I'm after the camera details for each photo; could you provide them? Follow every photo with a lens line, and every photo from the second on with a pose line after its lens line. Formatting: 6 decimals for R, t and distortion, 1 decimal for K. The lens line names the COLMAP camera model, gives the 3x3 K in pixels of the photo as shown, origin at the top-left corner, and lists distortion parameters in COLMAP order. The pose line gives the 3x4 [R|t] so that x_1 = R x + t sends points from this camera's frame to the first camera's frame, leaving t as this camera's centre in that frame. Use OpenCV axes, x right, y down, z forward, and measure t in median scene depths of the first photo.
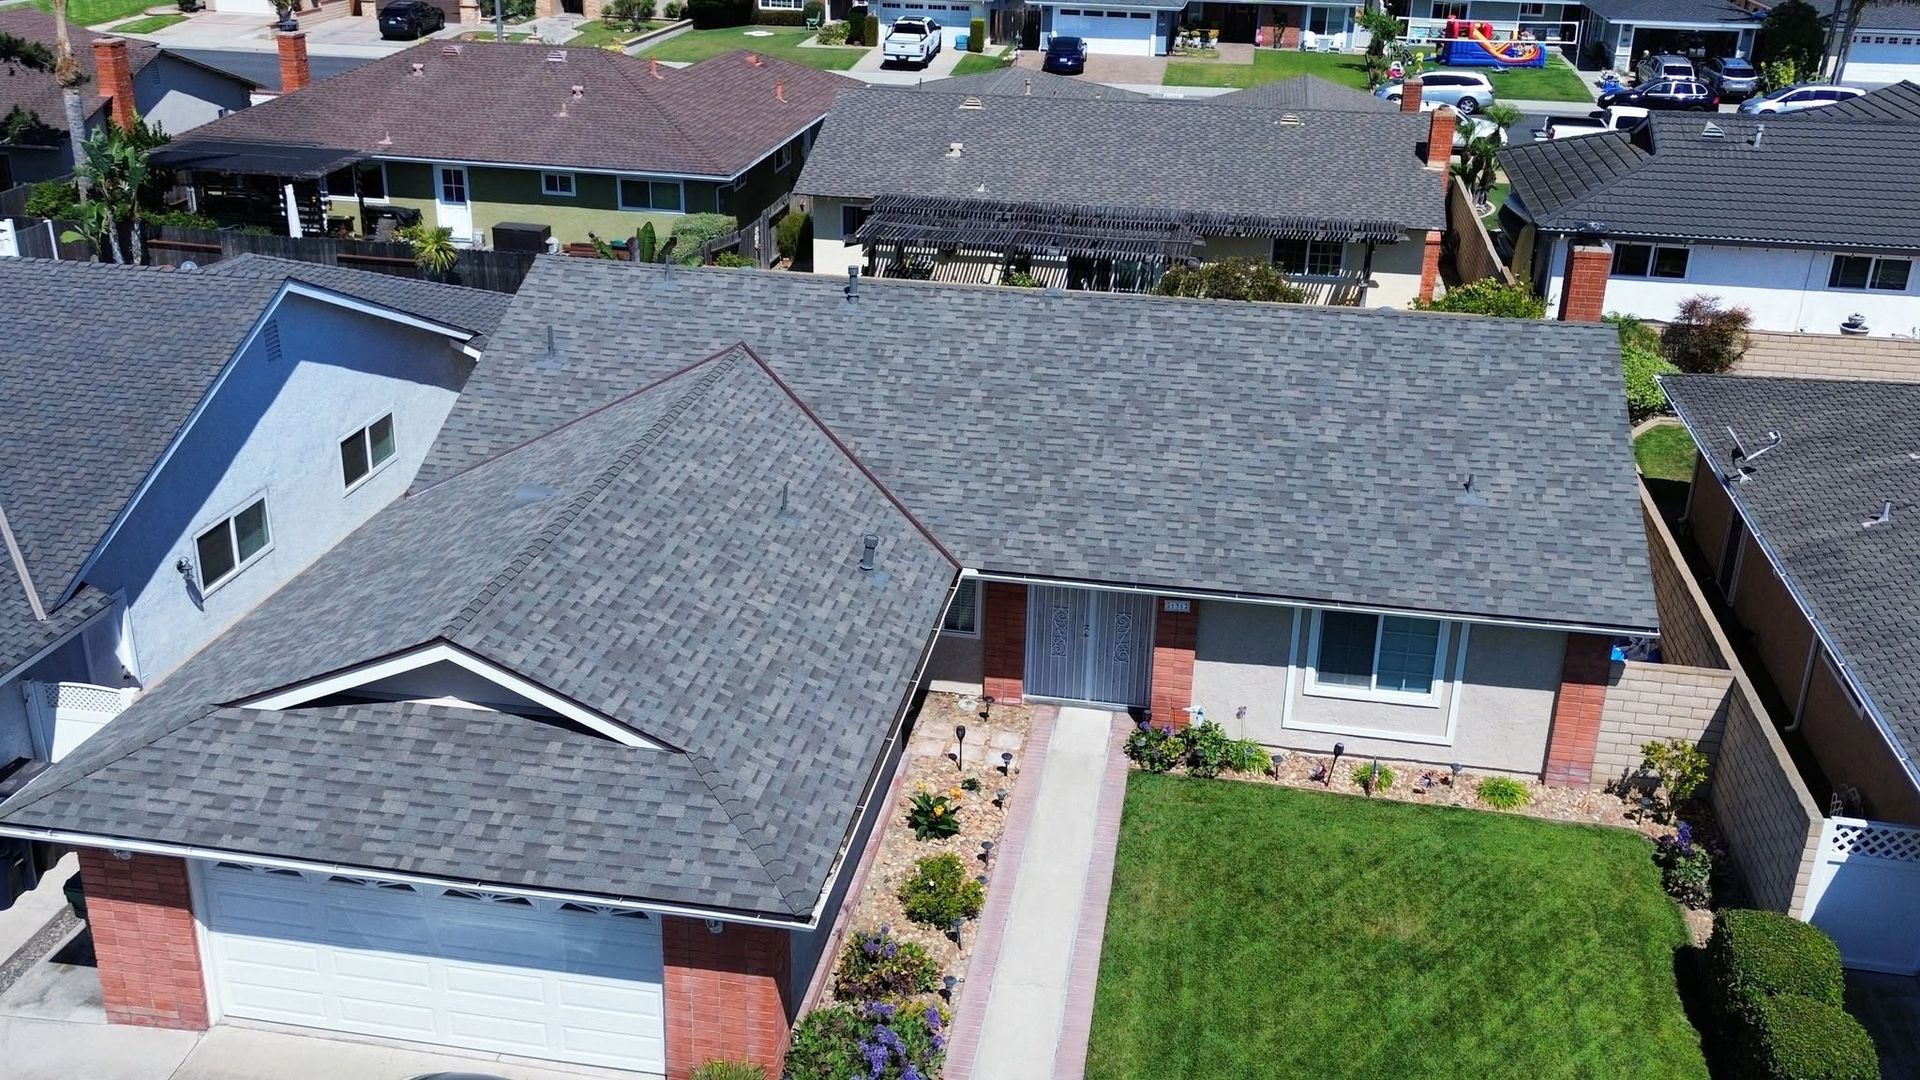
lens RADIAL K [[1751.7, 0, 956.2], [0, 1751.7, 494.3], [0, 0, 1]] dist [0.147759, -0.345733]
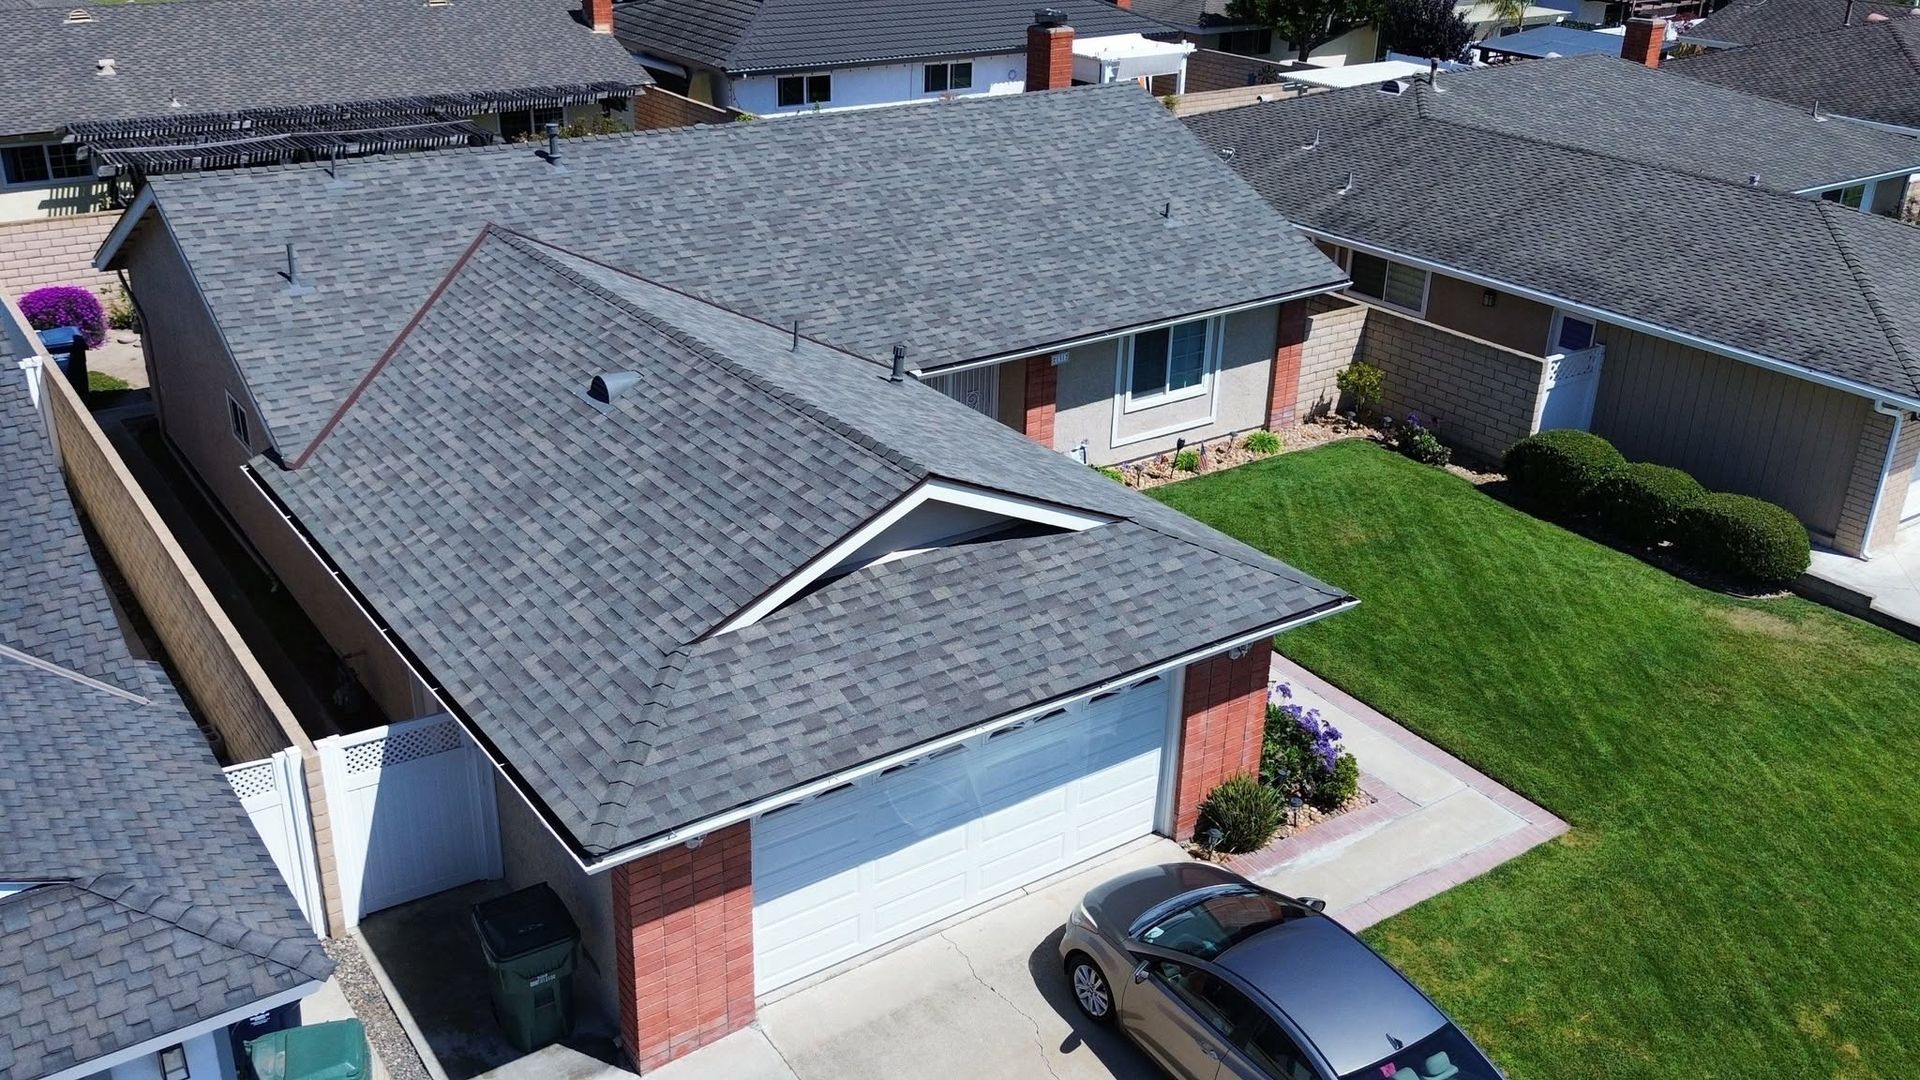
lens RADIAL K [[1671.7, 0, 960.0], [0, 1671.7, 540.0], [0, 0, 1]] dist [0.036835, -0.086317]
pose [[0.701355, -0.297898, 0.647578, -0.634577], [0.249381, 0.953618, 0.168591, -0.020991], [-0.667765, 0.043252, 0.743115, 0.261491]]
